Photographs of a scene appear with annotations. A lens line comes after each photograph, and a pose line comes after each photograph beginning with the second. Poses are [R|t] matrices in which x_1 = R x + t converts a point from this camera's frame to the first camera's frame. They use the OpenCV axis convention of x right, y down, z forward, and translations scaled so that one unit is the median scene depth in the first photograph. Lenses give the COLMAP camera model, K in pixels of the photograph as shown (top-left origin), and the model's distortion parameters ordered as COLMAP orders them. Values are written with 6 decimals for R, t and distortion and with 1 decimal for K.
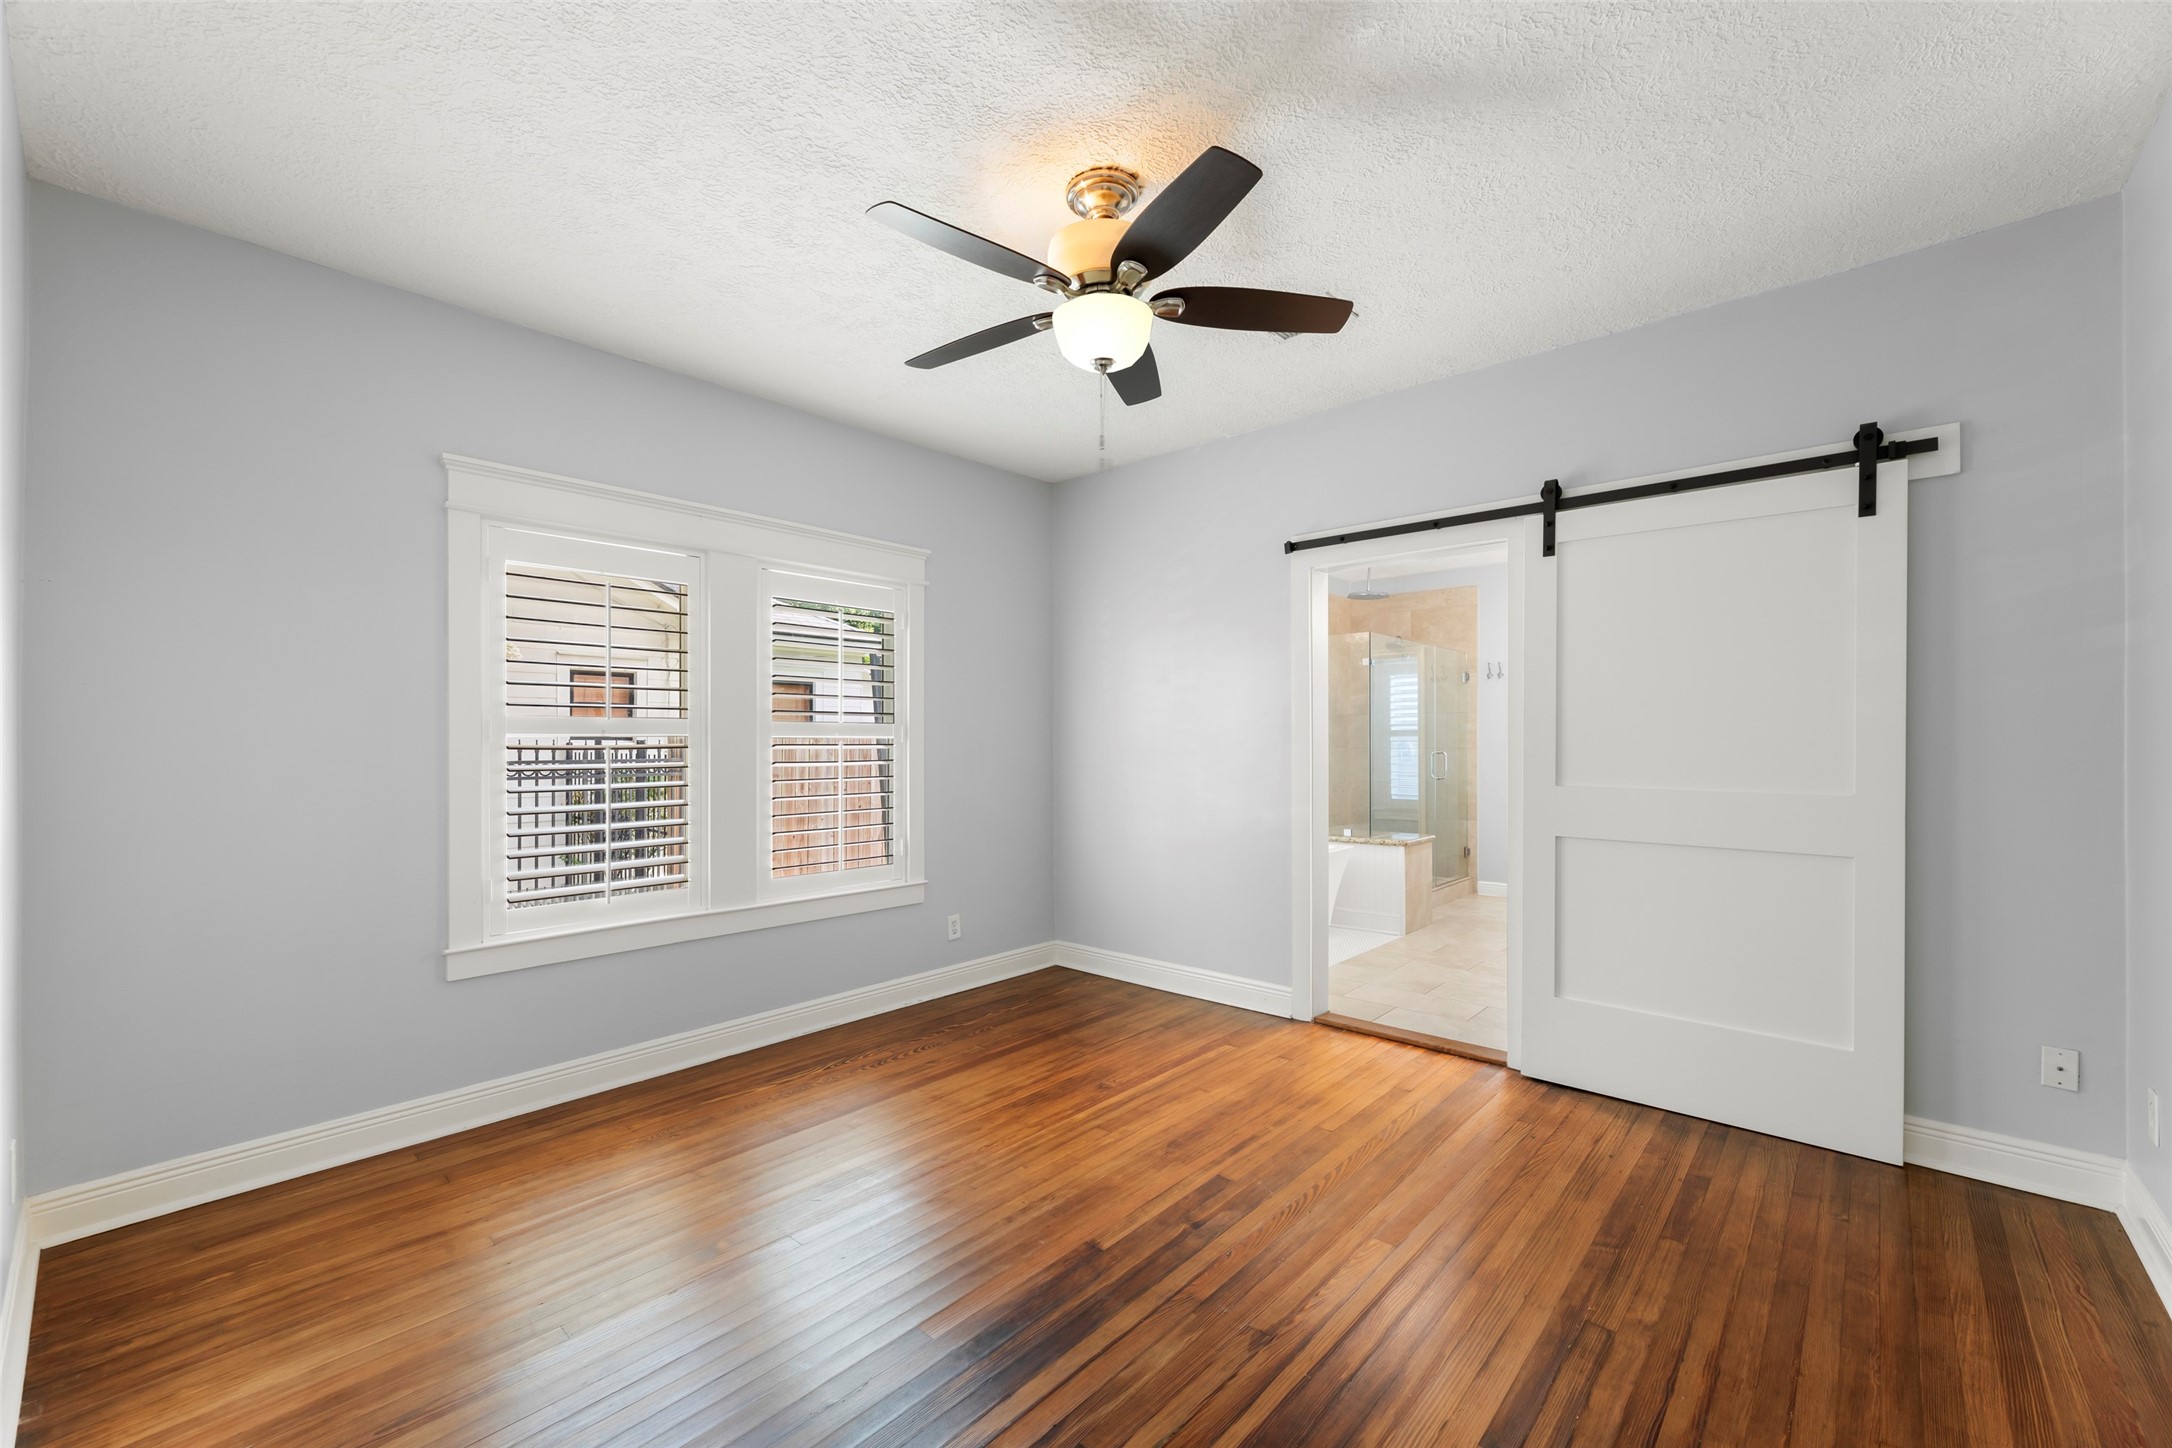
lens RADIAL K [[871.2, 0, 1080.1], [0, 871.2, 724.0], [0, 0, 1]] dist [0.000522, 0.000027]
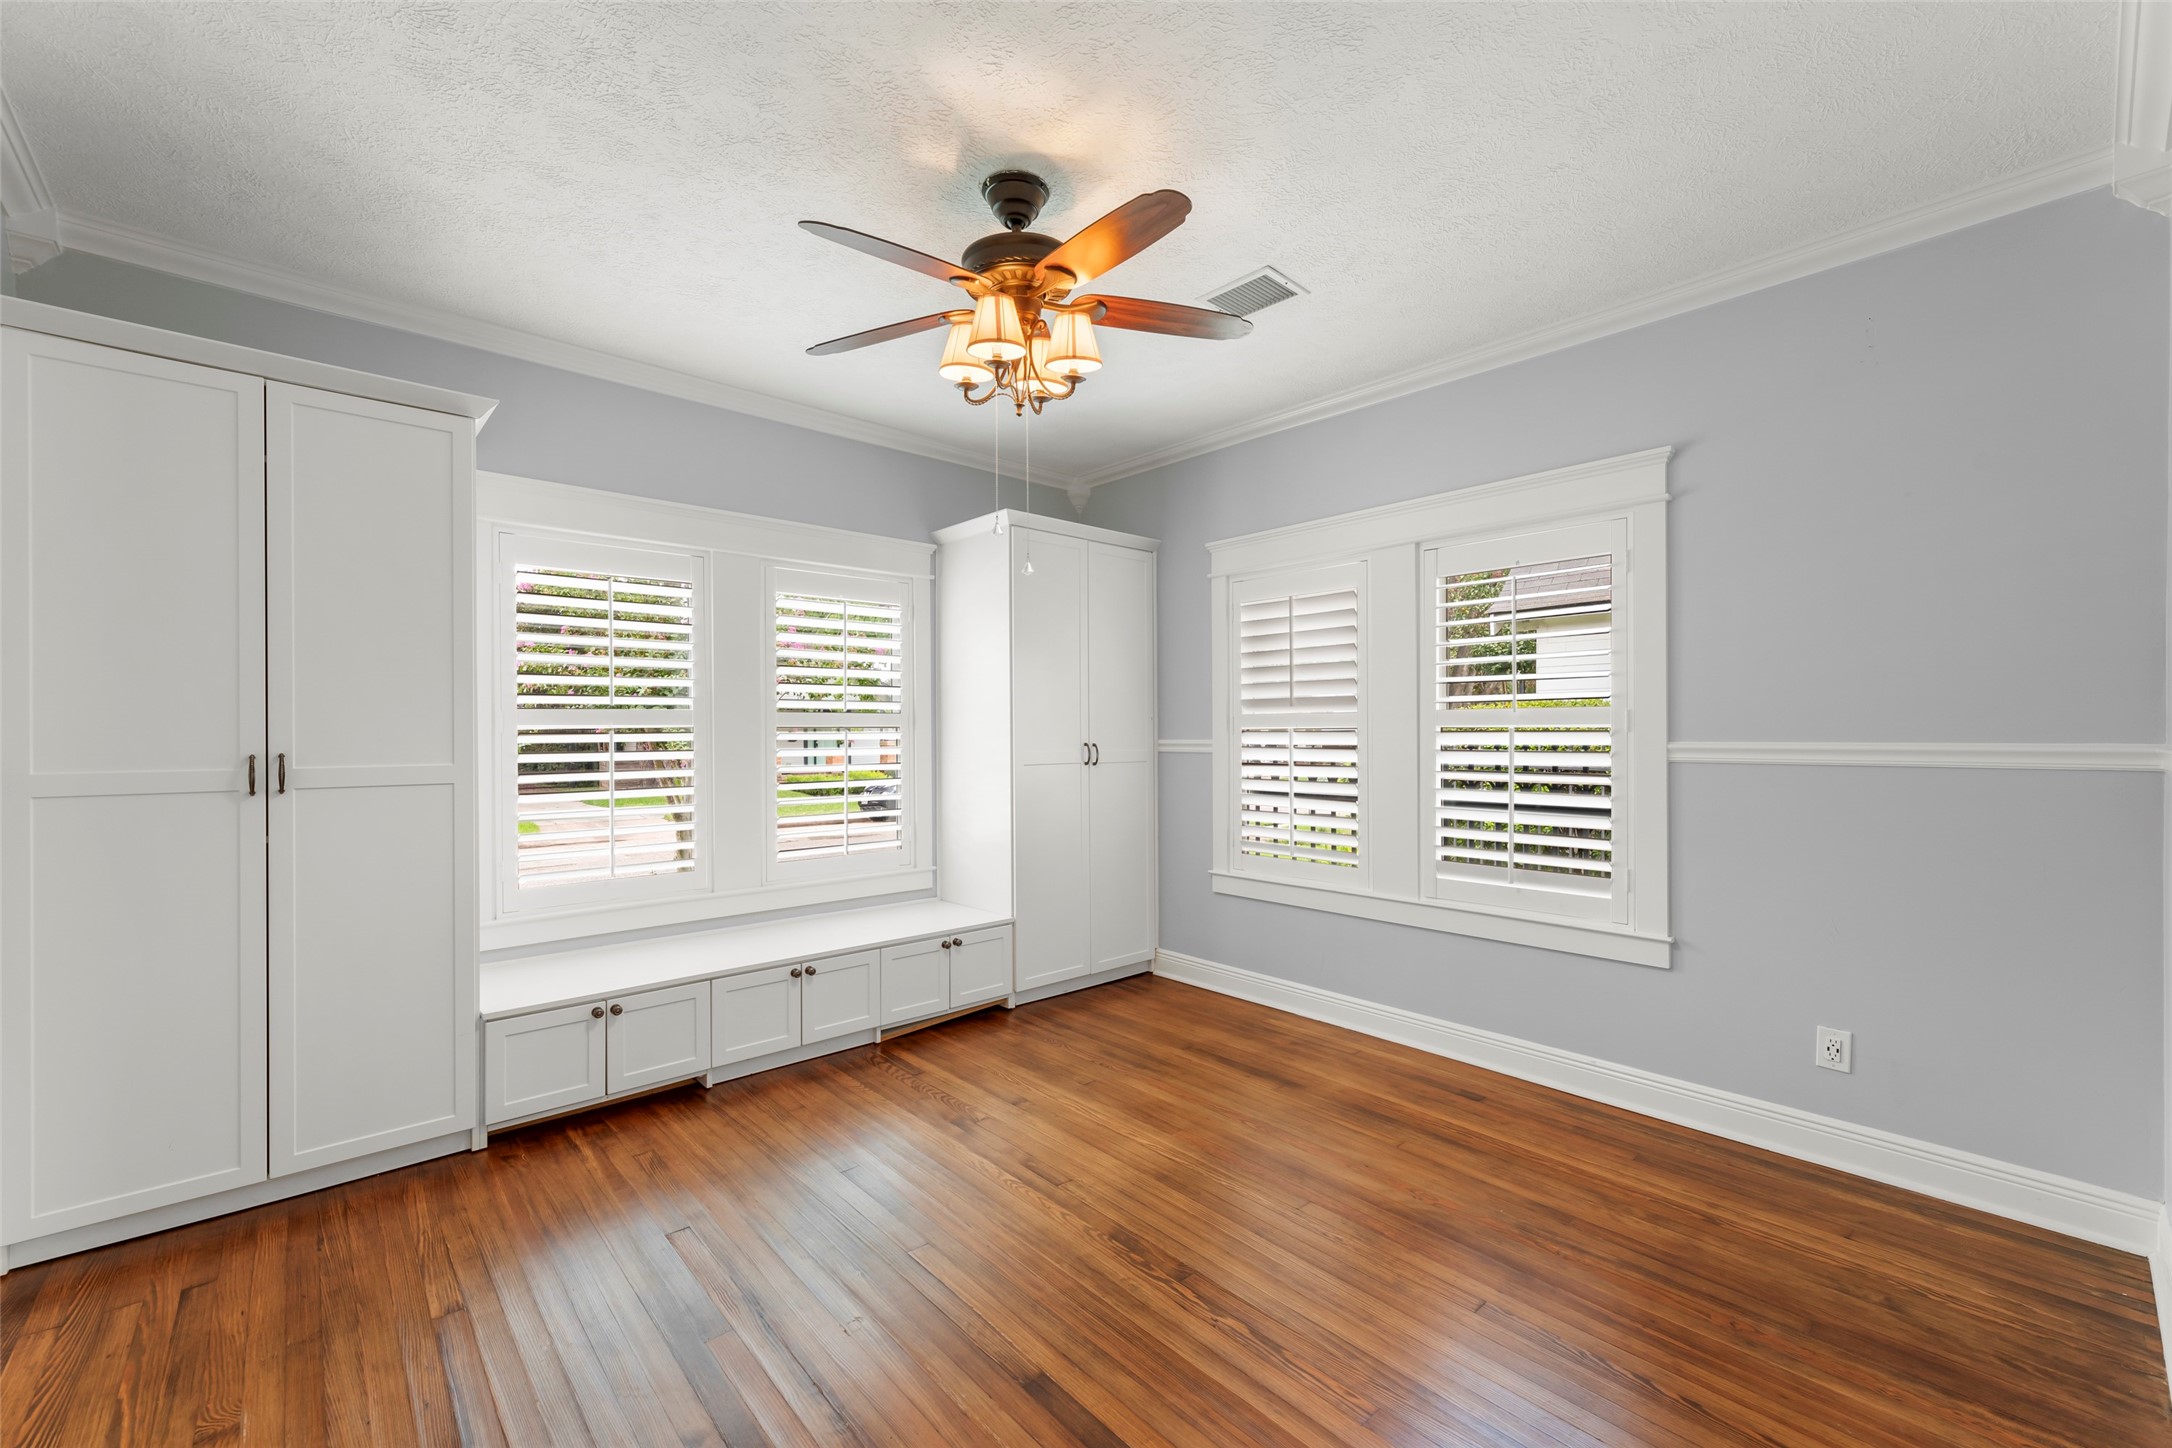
lens RADIAL K [[874.1, 0, 1073.8], [0, 874.1, 729.0], [0, 0, 1]] dist [0.000617, 0.000037]
pose [[-0.103296, -0.007851, -0.994620, 0.732635], [0.022035, 0.999705, -0.010179, 0.020437], [0.994407, -0.022968, -0.103092, 0.830276]]
